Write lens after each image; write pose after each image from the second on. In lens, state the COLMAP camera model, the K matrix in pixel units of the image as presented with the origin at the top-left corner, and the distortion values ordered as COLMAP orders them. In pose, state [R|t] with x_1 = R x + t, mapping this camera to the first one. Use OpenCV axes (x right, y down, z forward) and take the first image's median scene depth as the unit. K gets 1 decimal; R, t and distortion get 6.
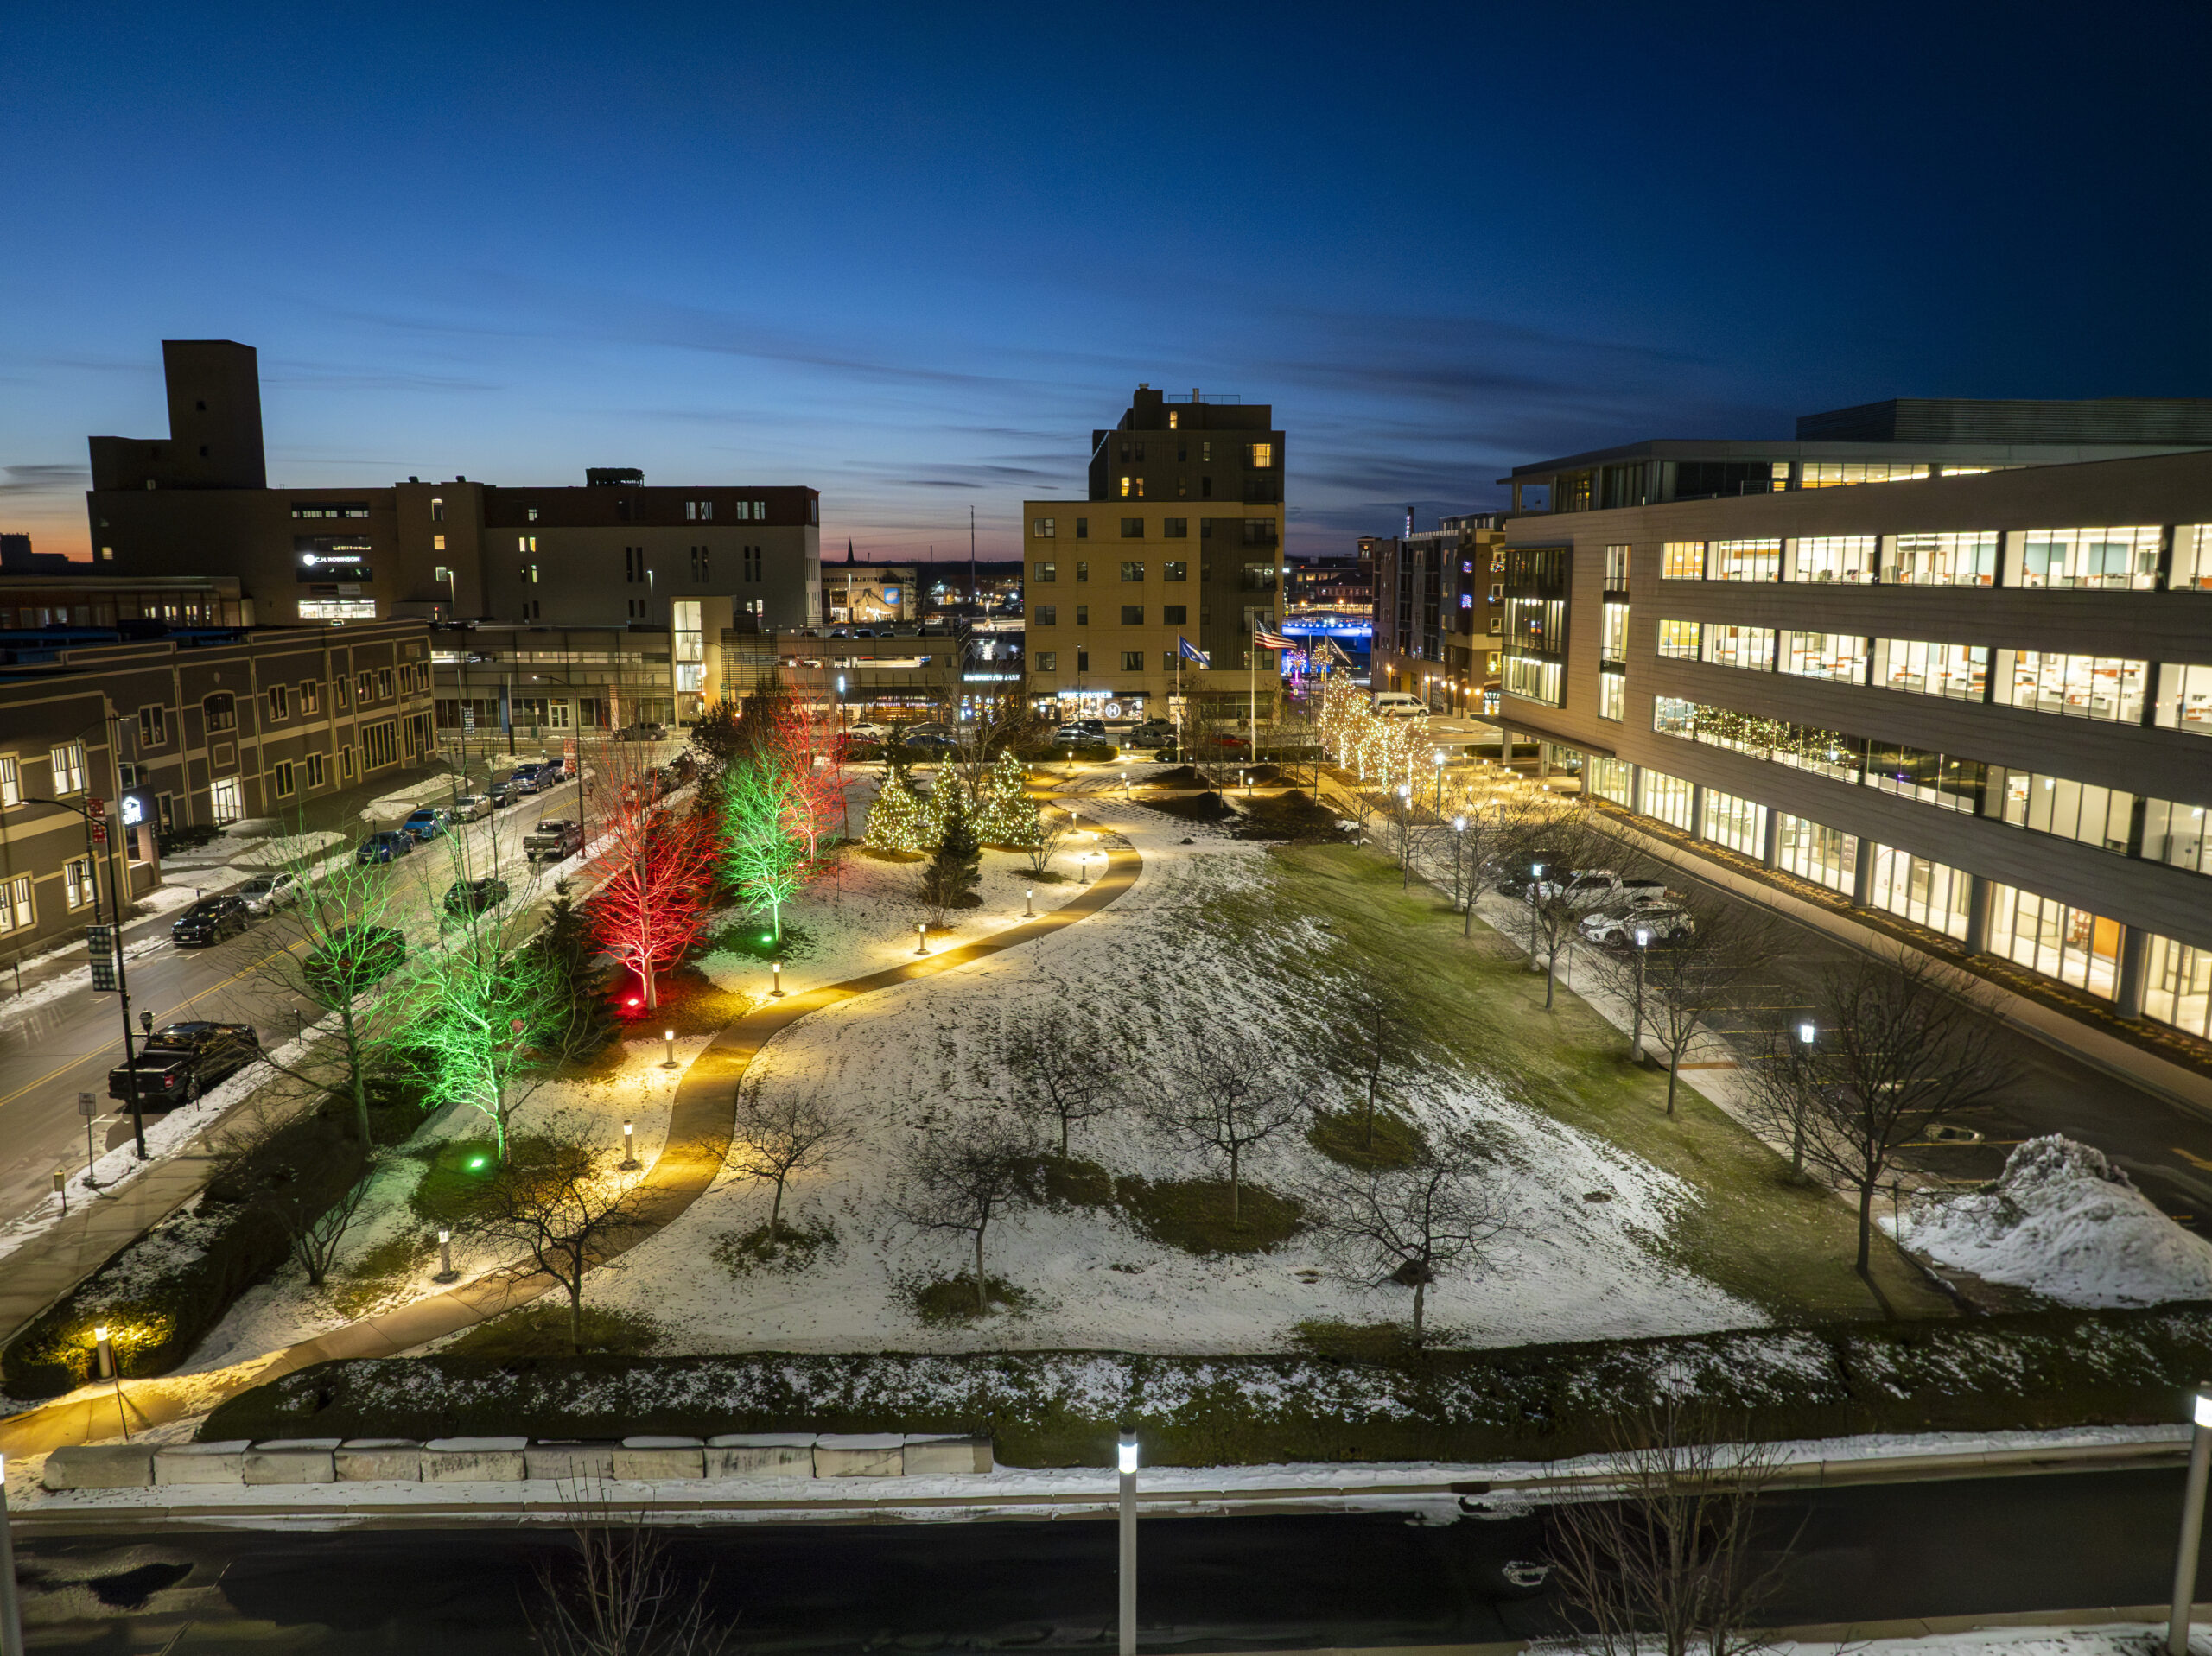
lens RADIAL K [[1608.4, 0, 1106.0], [0, 1608.4, 828.0], [0, 0, 1]] dist [-0.031336, 0.000220]
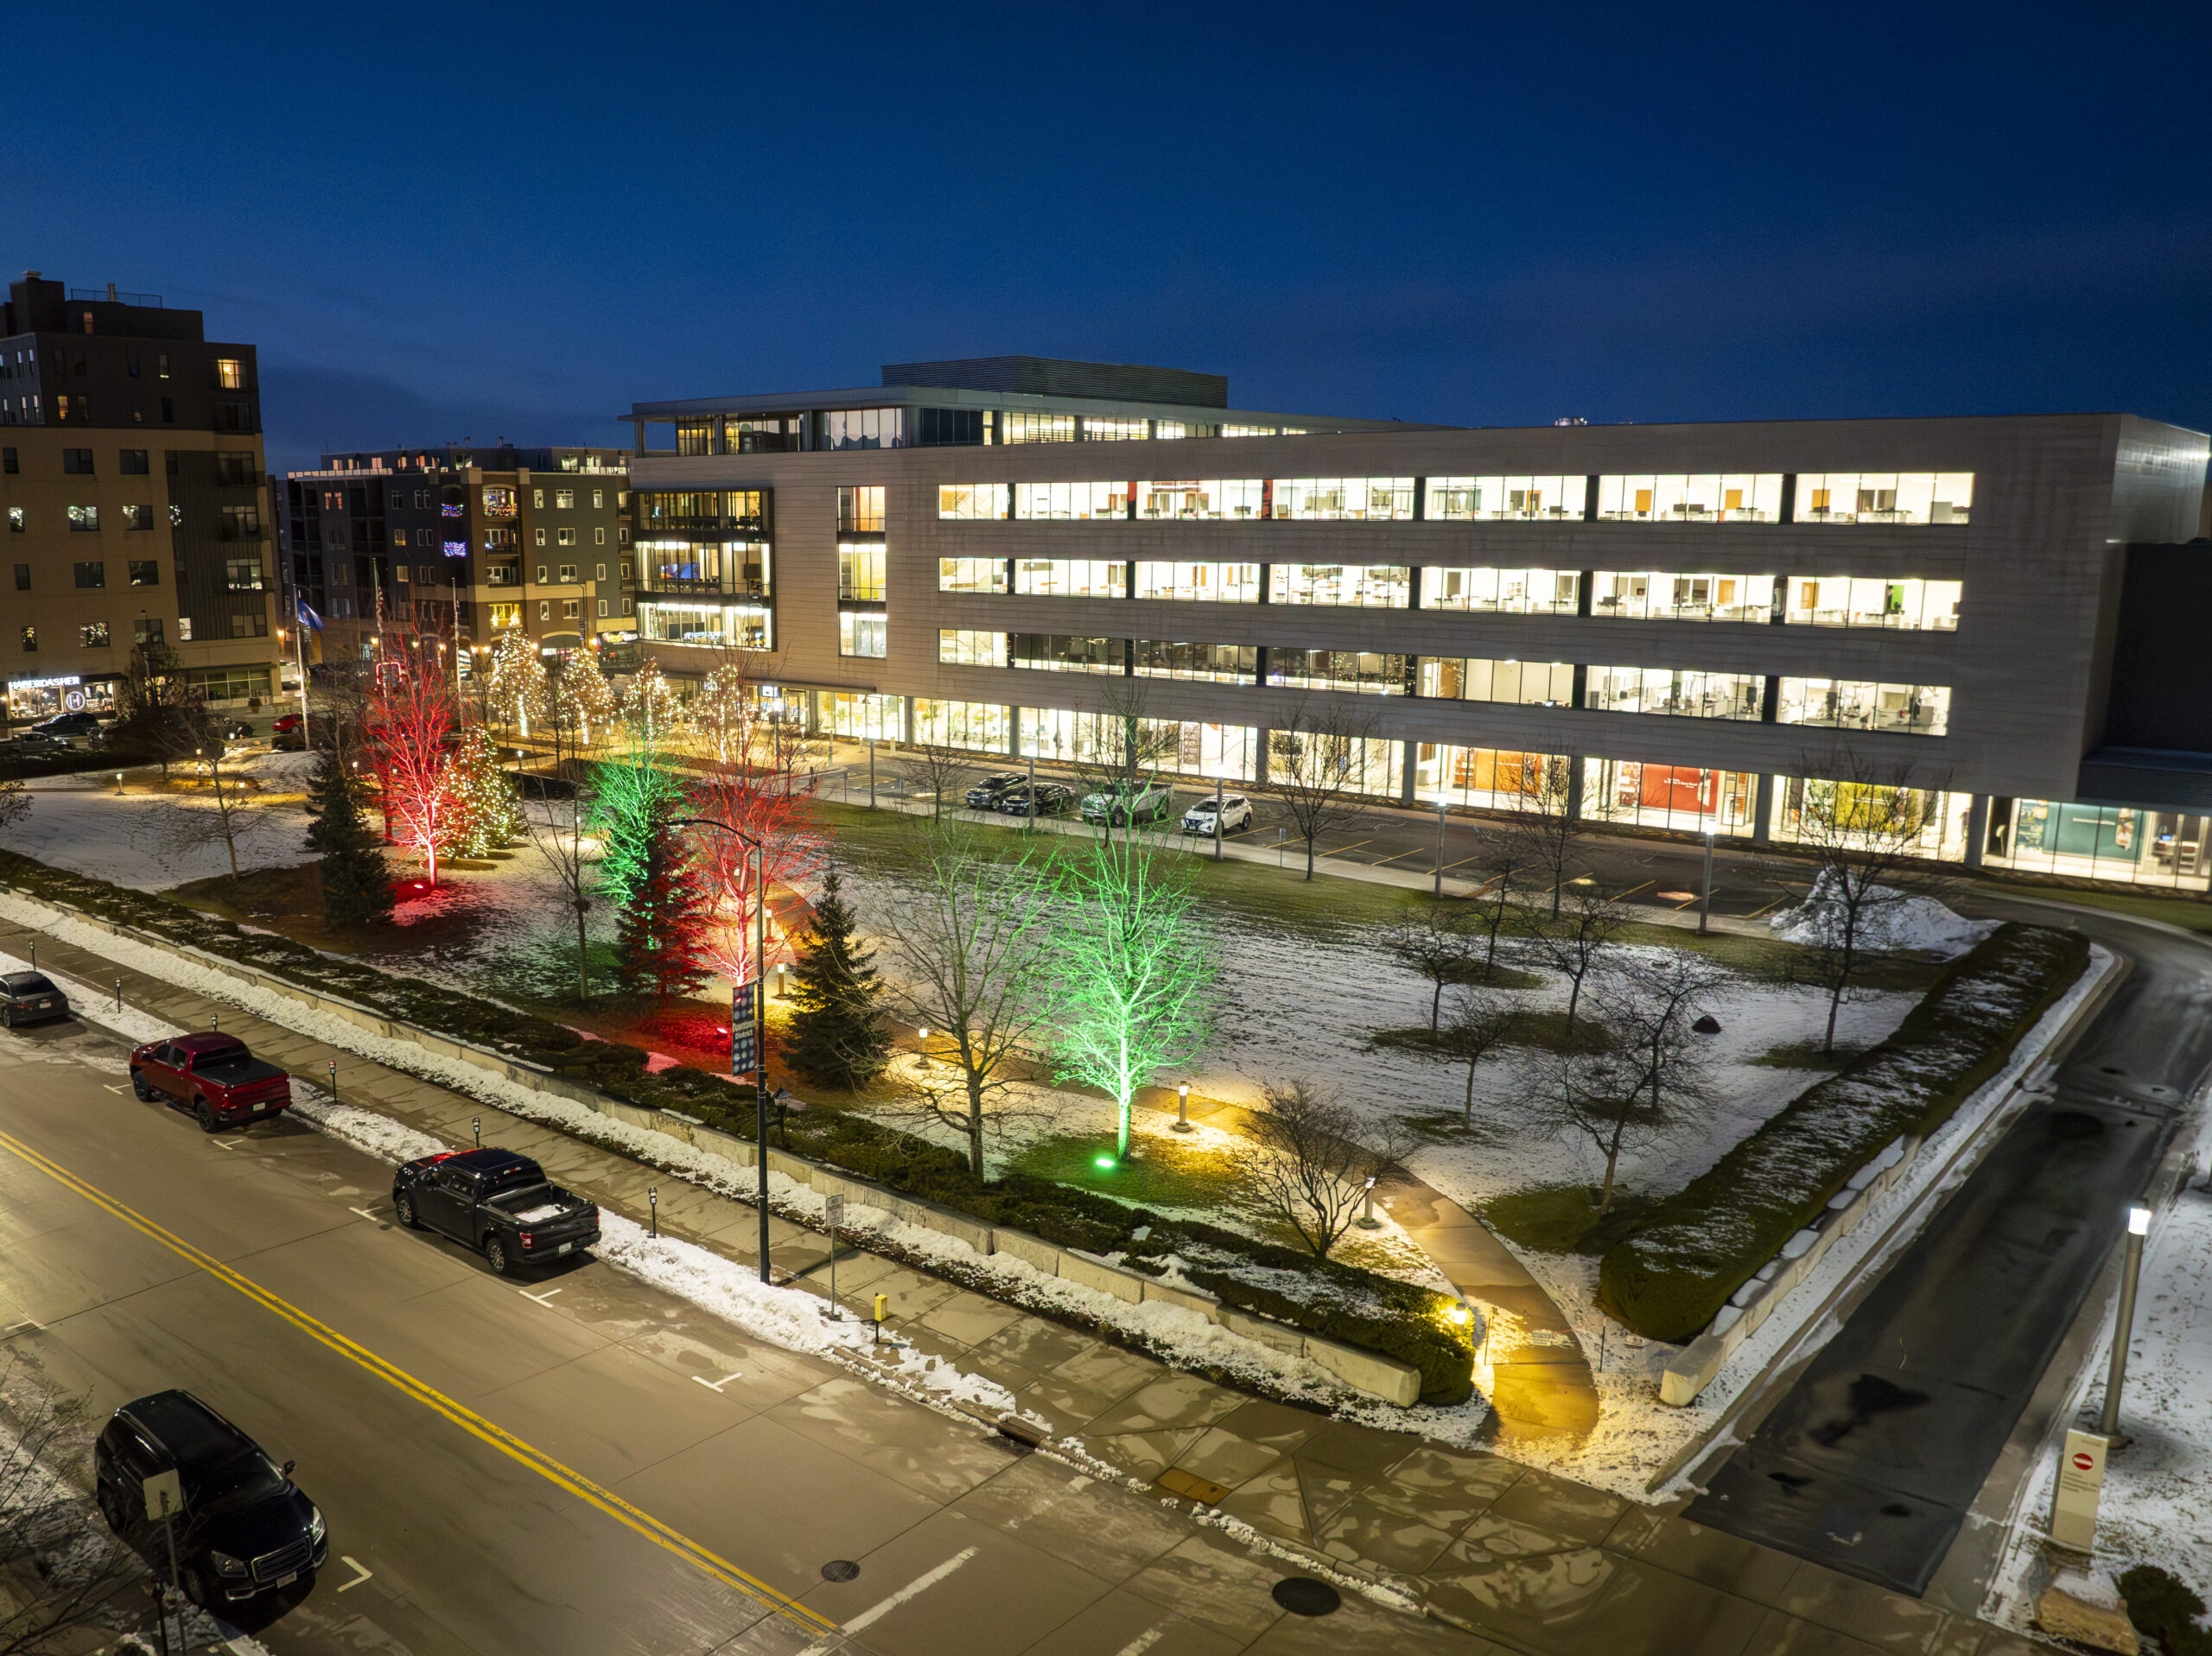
lens RADIAL K [[1752.7, 0, 1106.0], [0, 1752.7, 828.0], [0, 0, 1]] dist [-0.025902, -0.001938]
pose [[0.672707, -0.129727, 0.728448, -0.504559], [0.117956, 0.990722, 0.067504, -0.019864], [-0.730447, 0.040515, 0.681767, 0.149859]]
